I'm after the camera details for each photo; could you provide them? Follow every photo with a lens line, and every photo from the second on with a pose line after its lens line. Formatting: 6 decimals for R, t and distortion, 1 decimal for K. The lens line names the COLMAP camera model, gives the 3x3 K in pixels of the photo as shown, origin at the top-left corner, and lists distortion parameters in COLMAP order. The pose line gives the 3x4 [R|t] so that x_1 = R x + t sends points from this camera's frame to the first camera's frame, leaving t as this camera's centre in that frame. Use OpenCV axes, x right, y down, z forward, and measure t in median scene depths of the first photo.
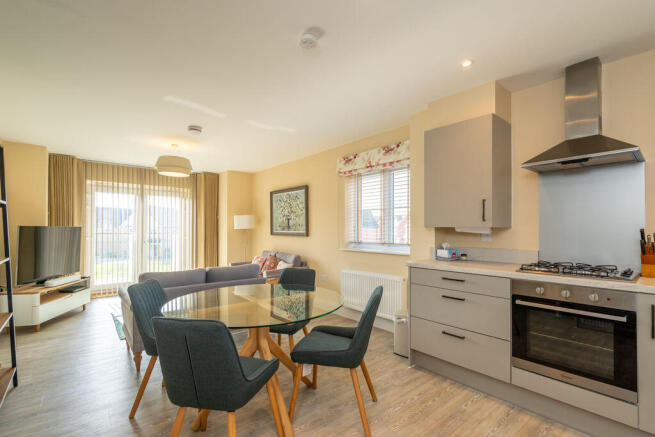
lens RADIAL K [[304.0, 0, 328.4], [0, 304.0, 225.4], [0, 0, 1]] dist [0.000626, 0.000639]
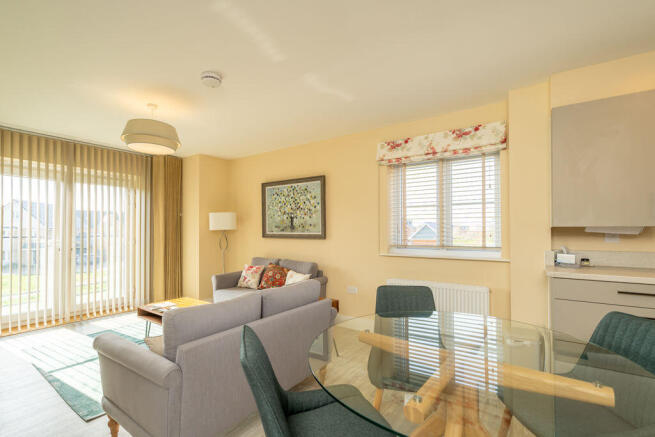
lens RADIAL K [[303.9, 0, 329.6], [0, 303.9, 223.3], [0, 0, 1]] dist [0.000283, 0.000405]
pose [[0.965195, 0.001937, 0.261524, -0.254039], [0.000698, 0.999950, -0.009982, 0.002683], [-0.261531, 0.009818, 0.965145, 0.207145]]
